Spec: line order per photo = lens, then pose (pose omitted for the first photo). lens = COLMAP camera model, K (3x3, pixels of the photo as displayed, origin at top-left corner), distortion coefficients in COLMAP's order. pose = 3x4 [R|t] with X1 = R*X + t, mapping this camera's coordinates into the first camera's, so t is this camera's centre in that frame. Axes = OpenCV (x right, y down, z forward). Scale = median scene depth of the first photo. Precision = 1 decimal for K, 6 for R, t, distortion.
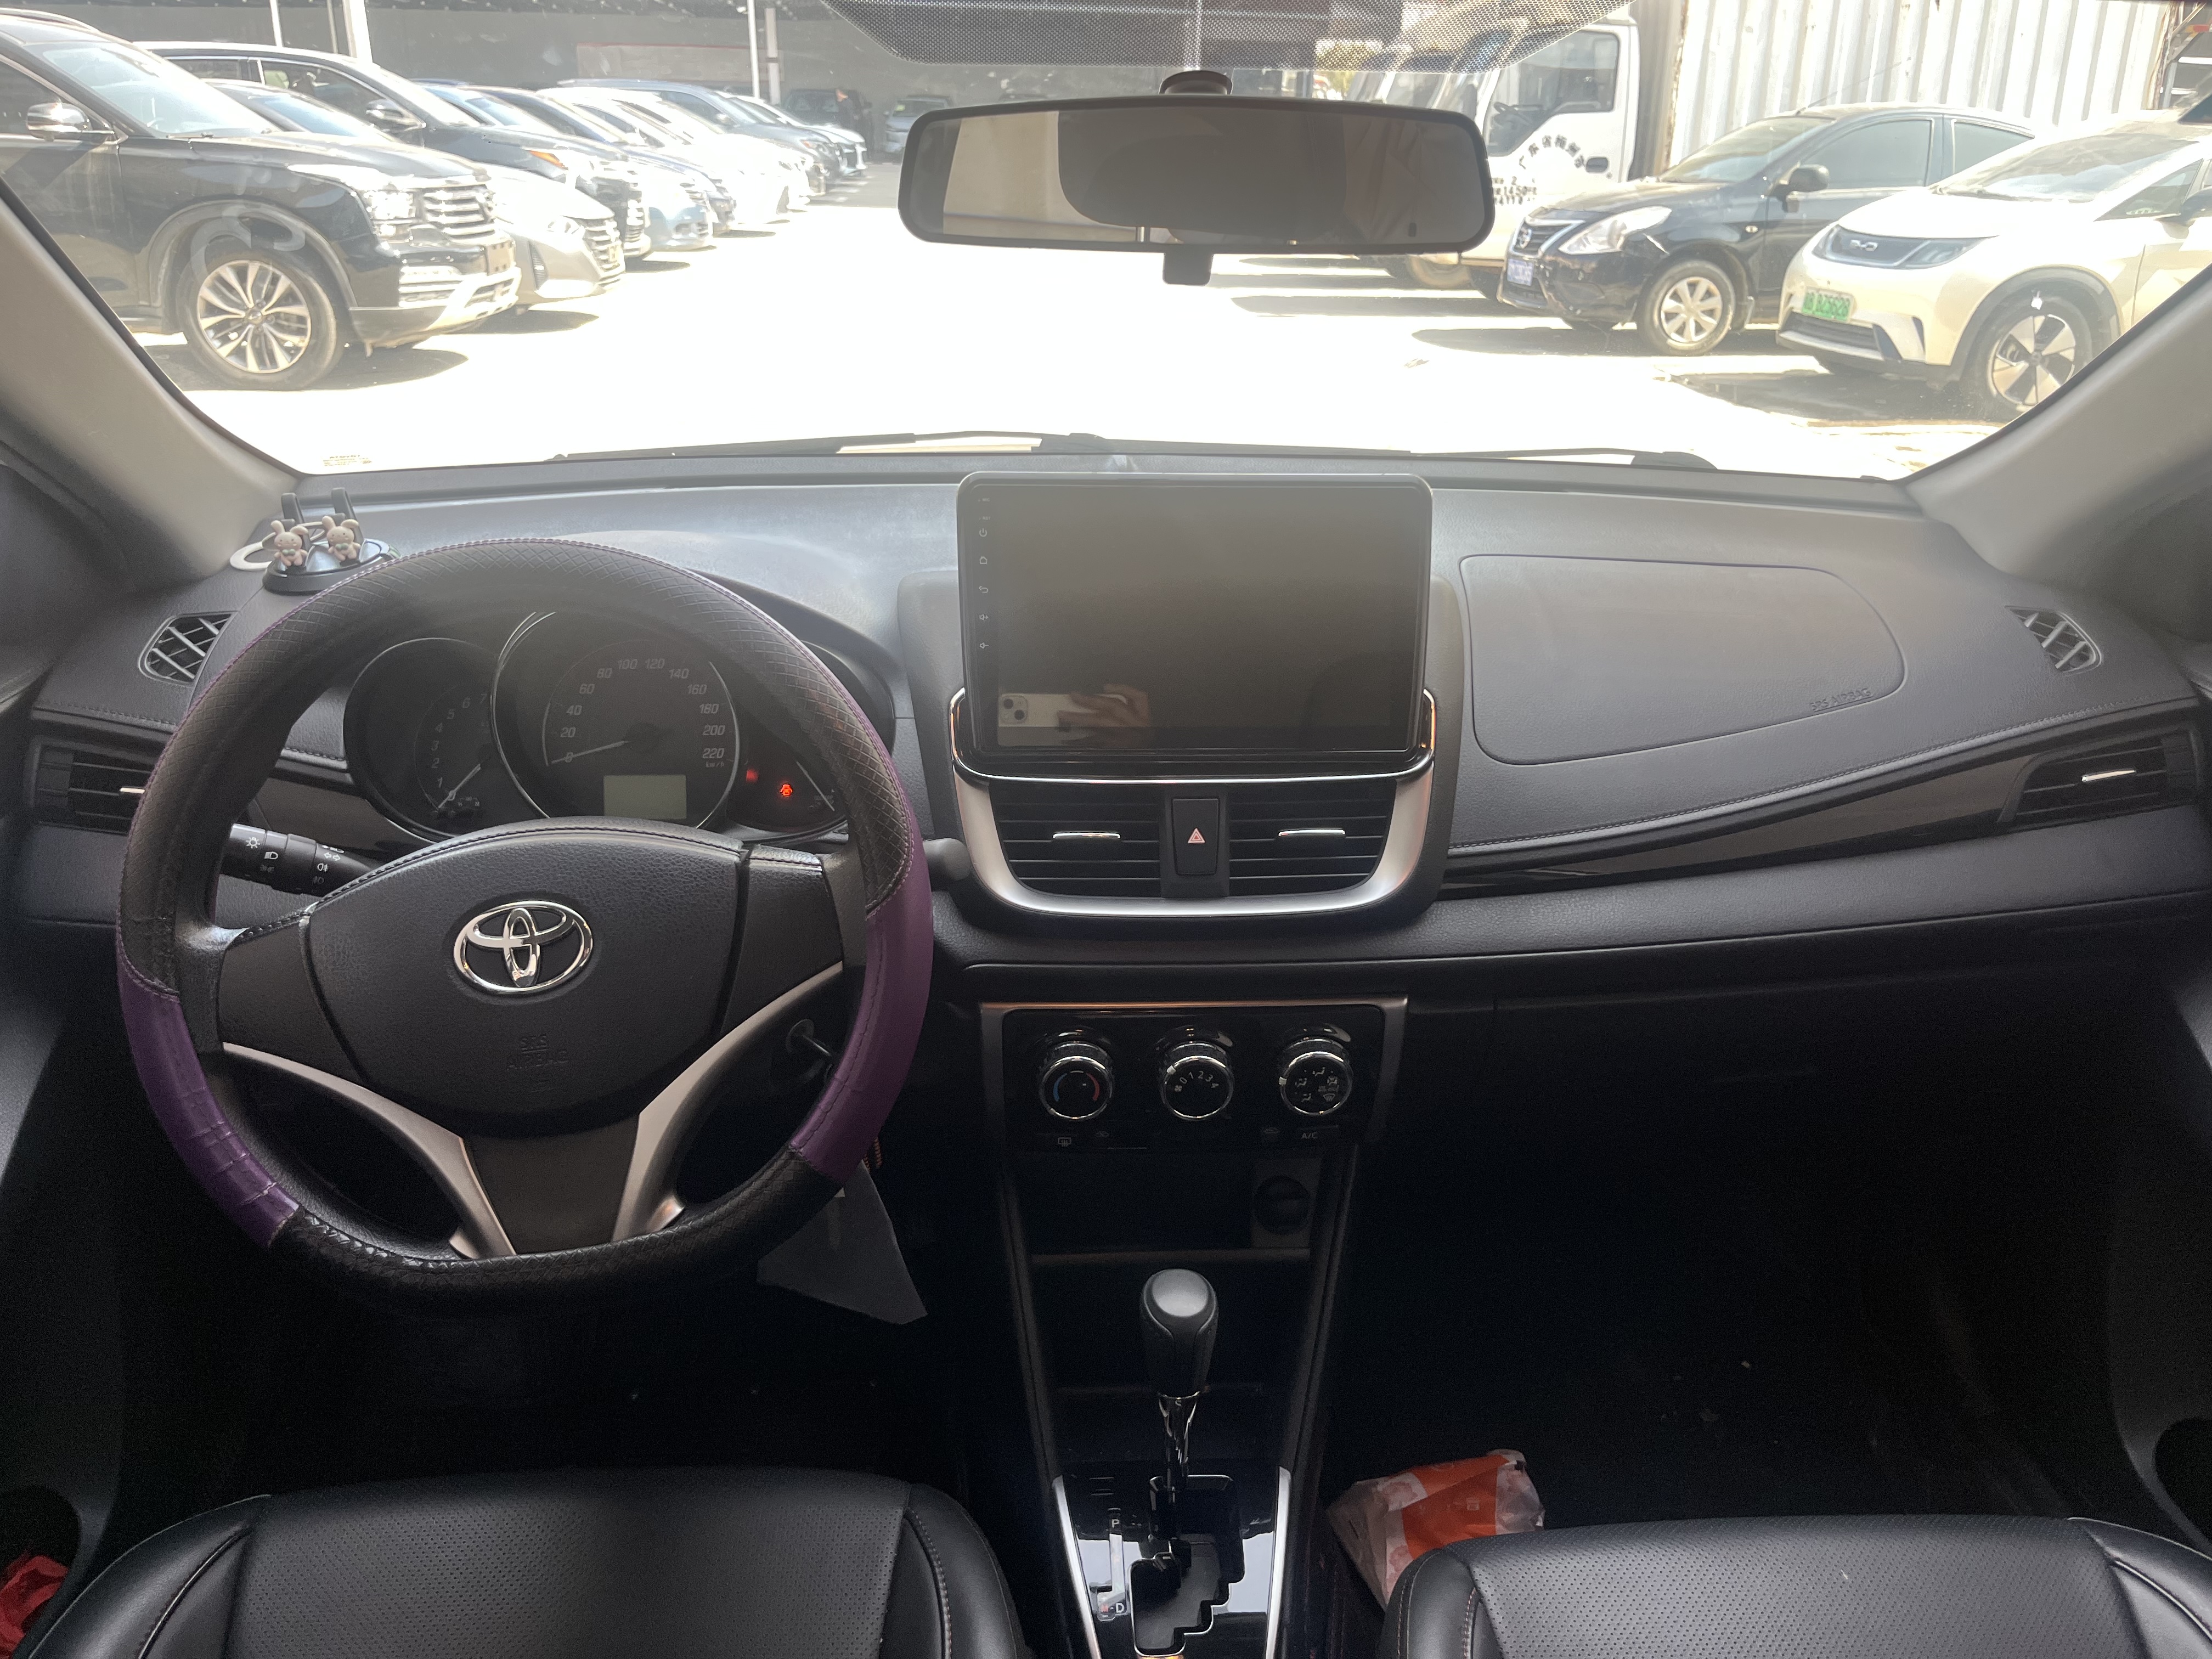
lens RADIAL K [[1731.0, 0, 1110.3], [0, 1731.0, 820.5], [0, 0, 1]] dist [-0.001937, -0.013060]
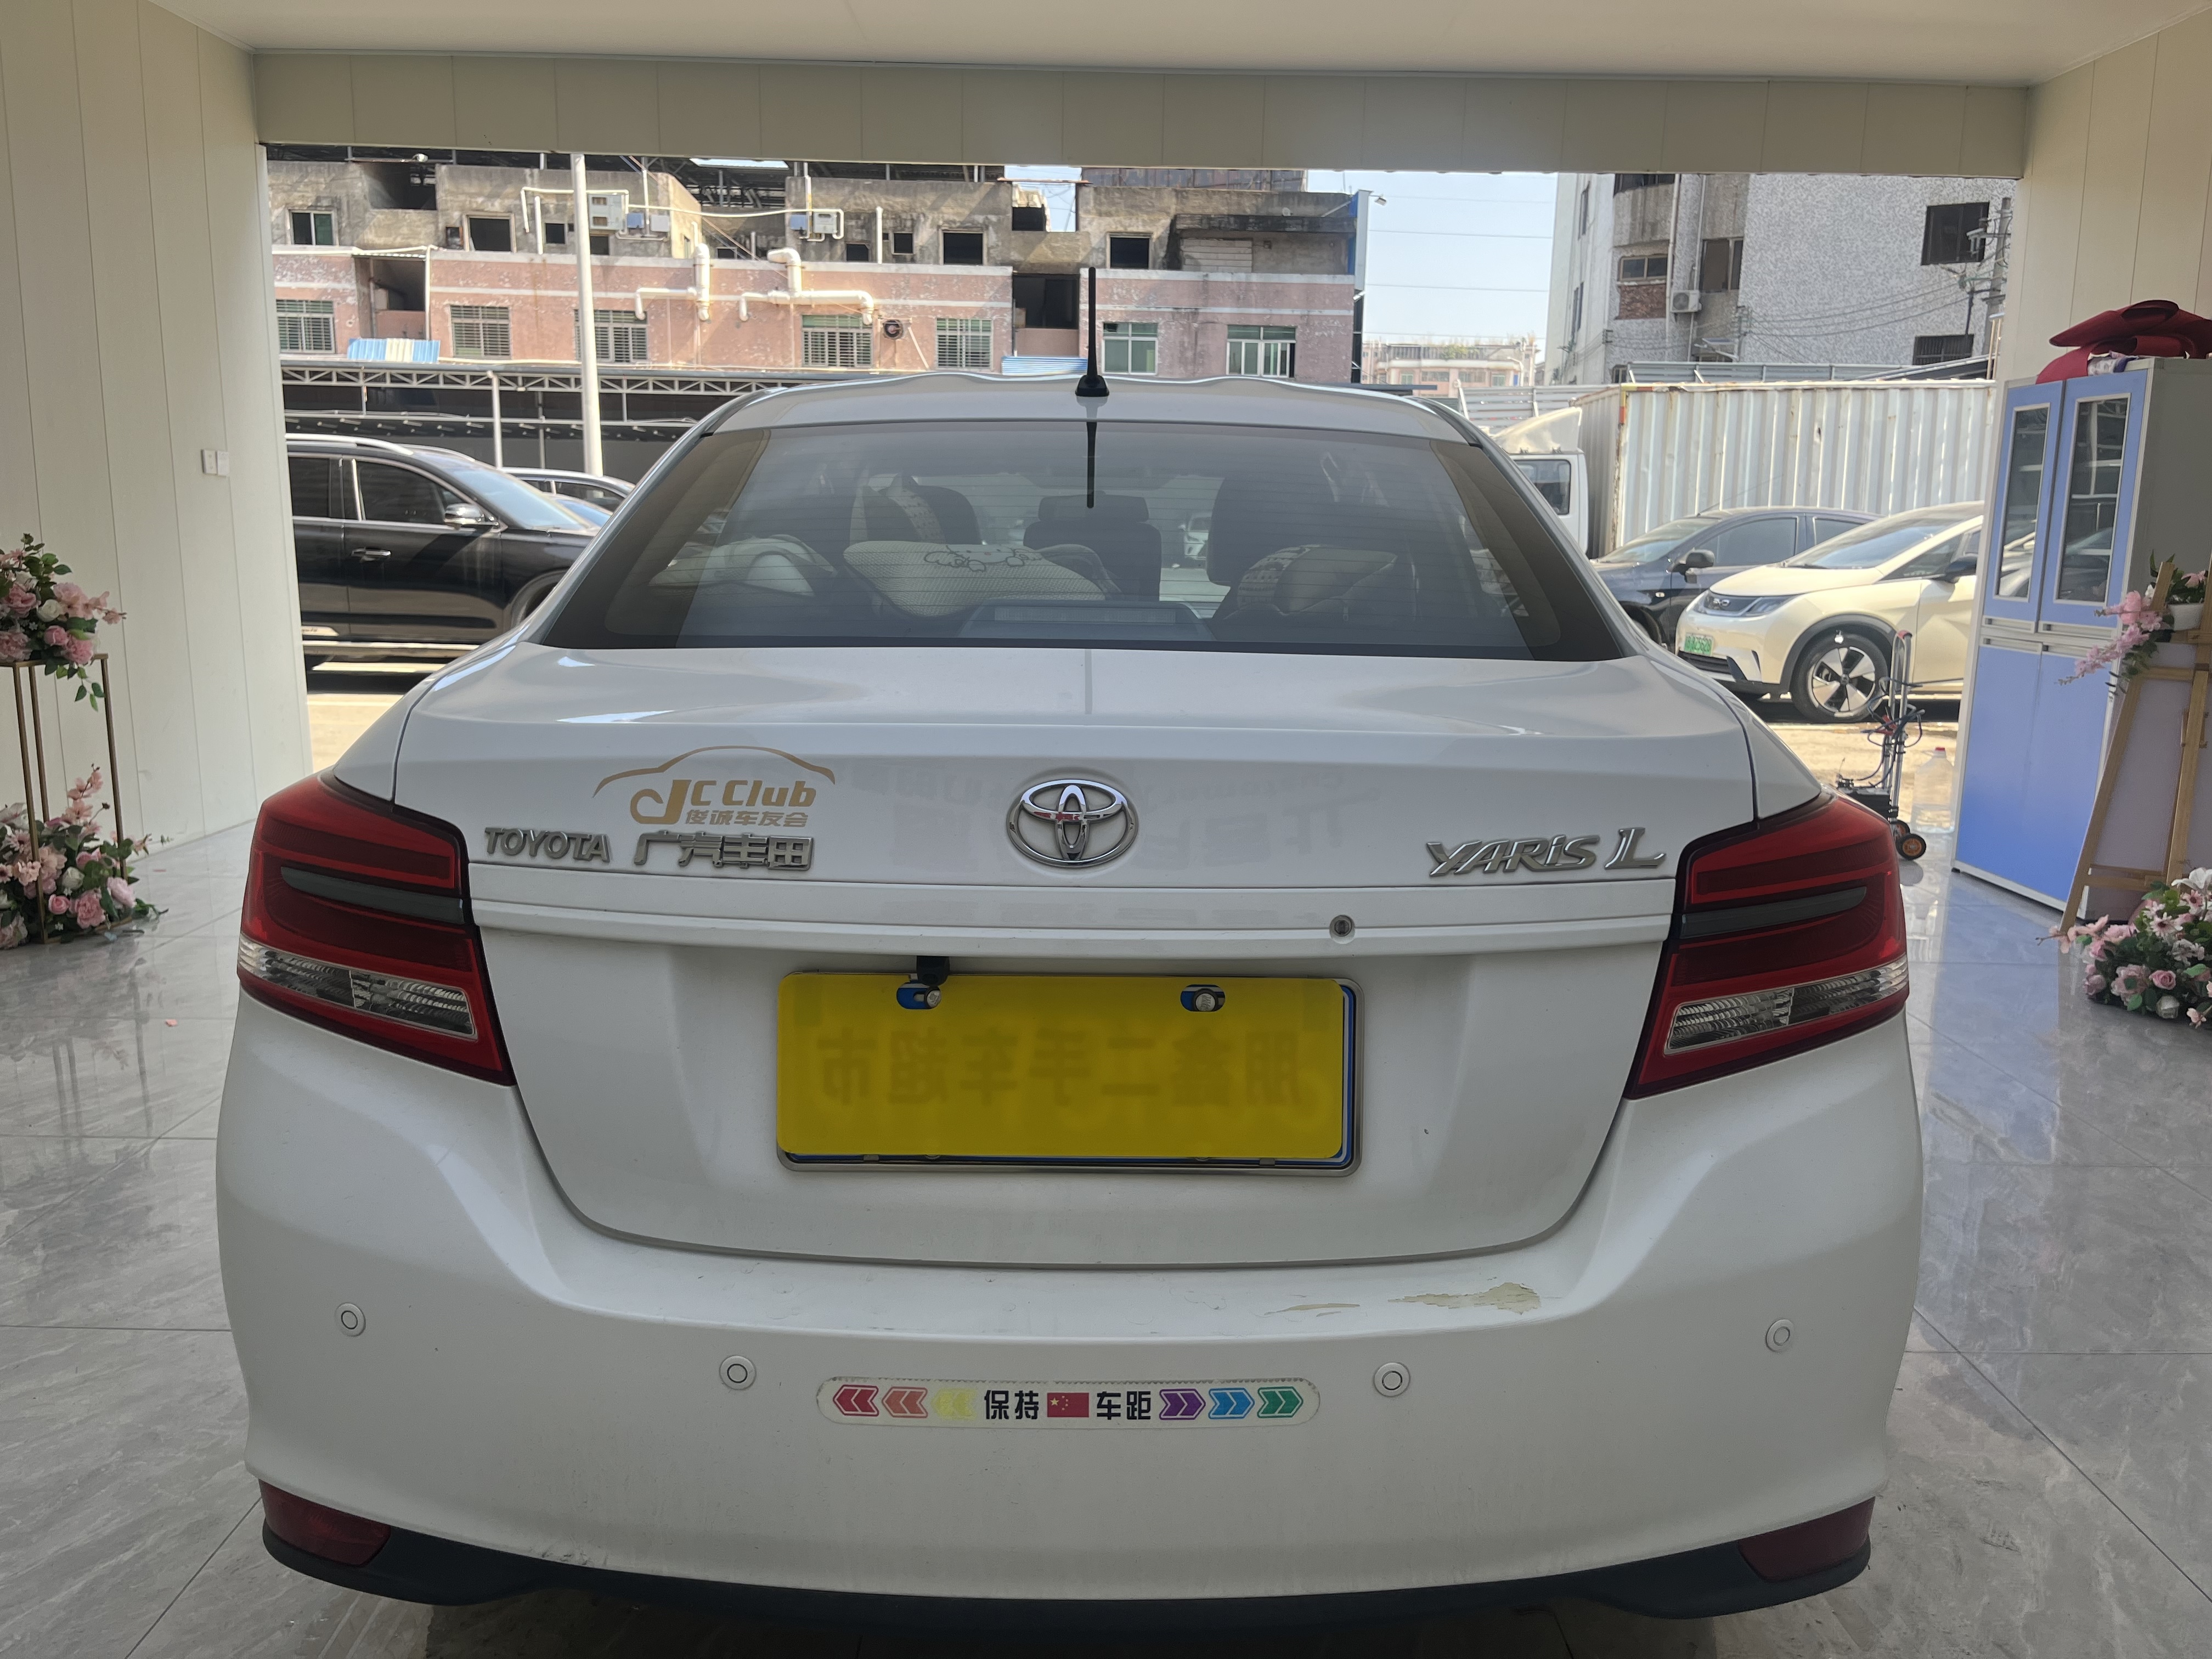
lens RADIAL K [[1704.4, 0, 1120.7], [0, 1704.4, 831.0], [0, 0, 1]] dist [0.072206, -0.109222]
pose [[0.996904, 0.014177, -0.077338, 0.061577], [-0.030035, 0.977680, -0.207942, 0.137211], [0.072664, 0.209622, 0.975079, -0.316510]]
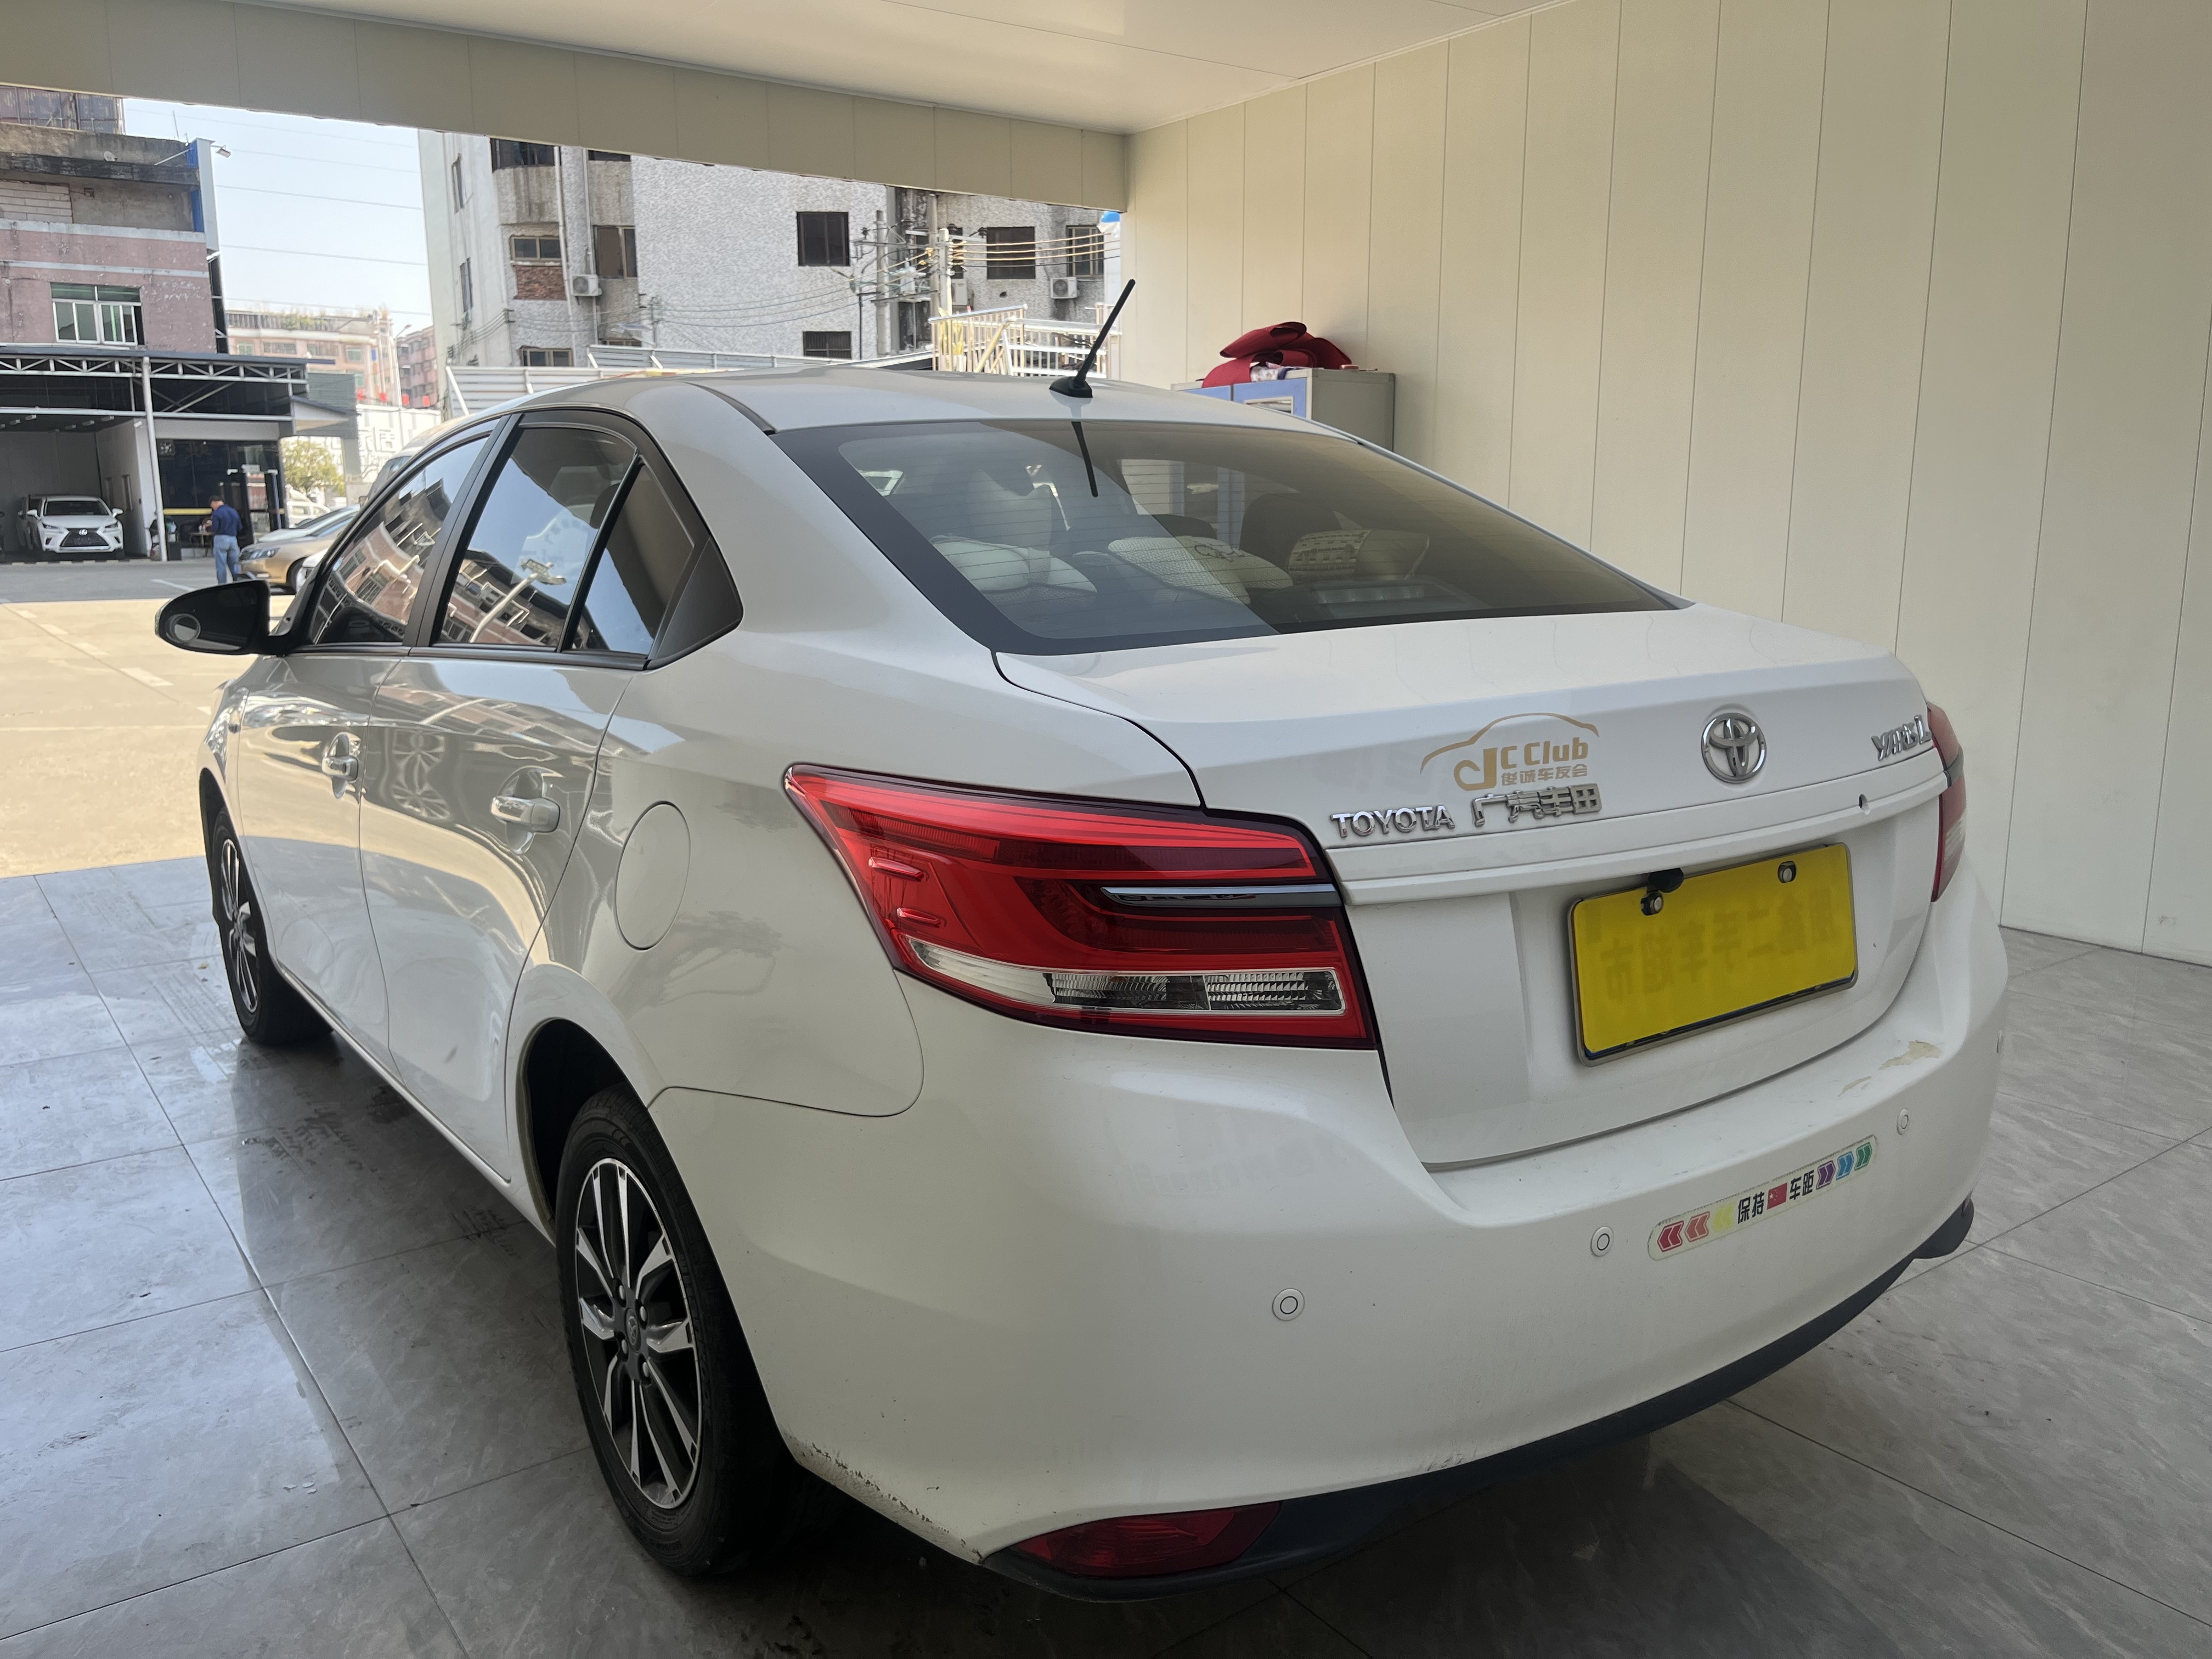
lens RADIAL K [[1704.4, 0, 1118.6], [0, 1704.4, 829.5], [0, 0, 1]] dist [0.072206, -0.109222]
pose [[0.847962, -0.119488, 0.516413, -0.121168], [0.219979, 0.965728, -0.137761, 0.125081], [-0.482254, 0.230416, 0.845186, -0.296902]]
